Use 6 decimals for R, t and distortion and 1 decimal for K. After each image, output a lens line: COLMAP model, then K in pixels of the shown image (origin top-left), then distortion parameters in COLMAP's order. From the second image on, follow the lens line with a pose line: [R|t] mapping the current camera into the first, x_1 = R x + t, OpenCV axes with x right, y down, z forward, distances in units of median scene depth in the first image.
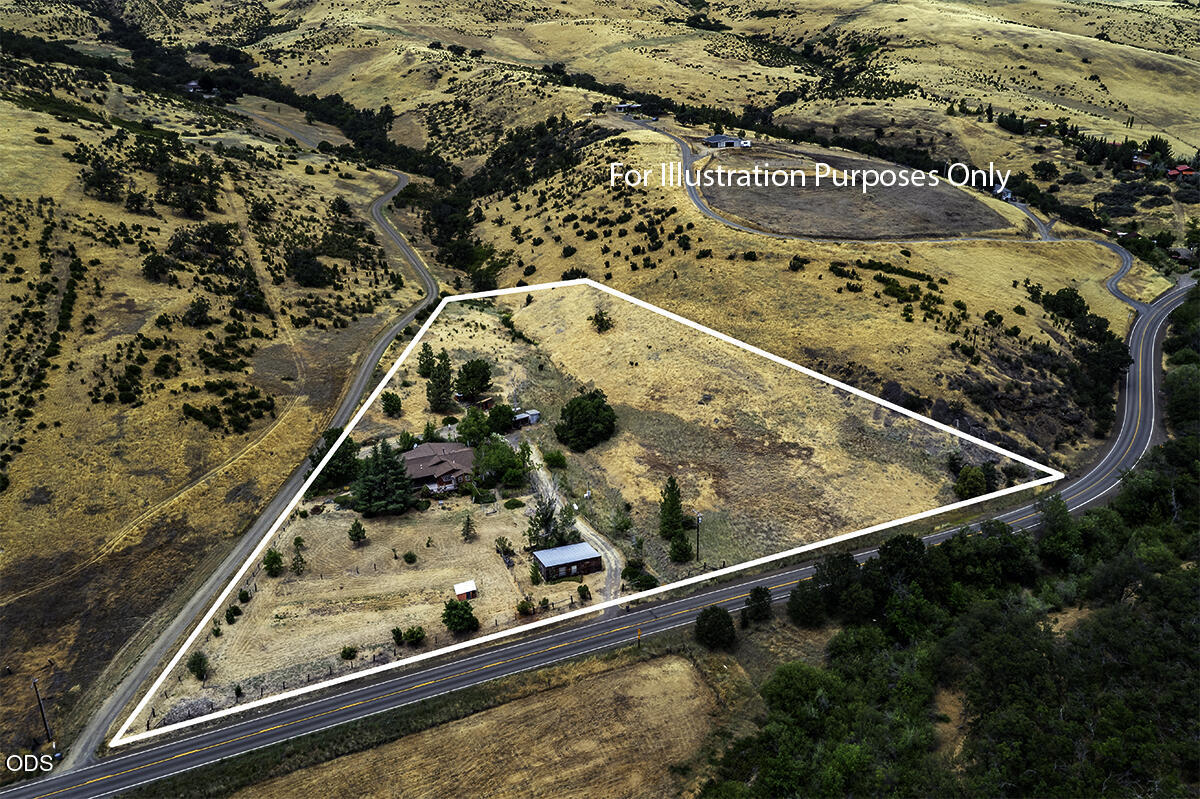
lens RADIAL K [[946.2, 0, 600.0], [0, 946.2, 399.5], [0, 0, 1]] dist [-0.020781, 0.002031]
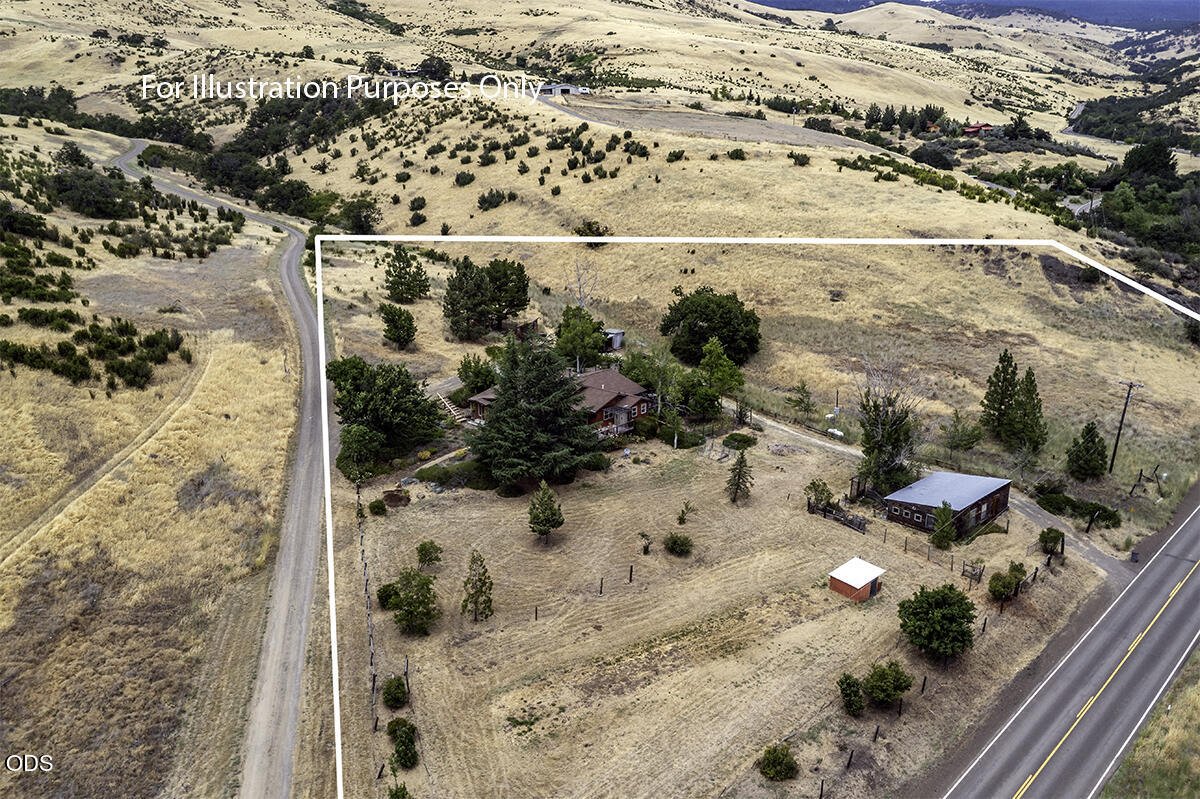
lens RADIAL K [[946.2, 0, 600.0], [0, 946.2, 399.5], [0, 0, 1]] dist [-0.020781, 0.002031]
pose [[0.930028, -0.104684, 0.352264, -0.180785], [0.129157, 0.990527, -0.046635, 0.051010], [-0.344045, 0.088870, 0.934738, 0.256457]]
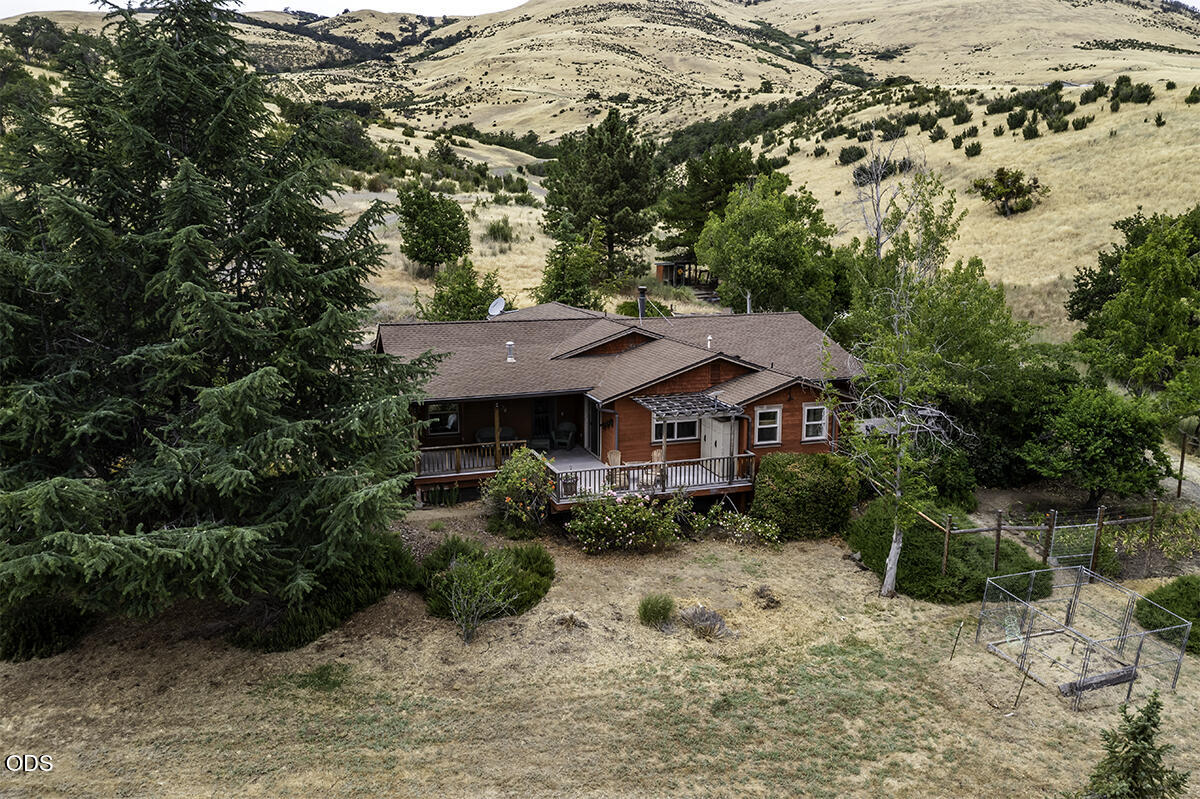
lens RADIAL K [[946.2, 0, 600.0], [0, 946.2, 399.5], [0, 0, 1]] dist [-0.020781, 0.002031]
pose [[0.989149, 0.026596, -0.144488, -0.077596], [-0.050151, 0.985528, -0.161924, 0.053484], [0.138090, 0.167413, 0.976168, 0.435974]]
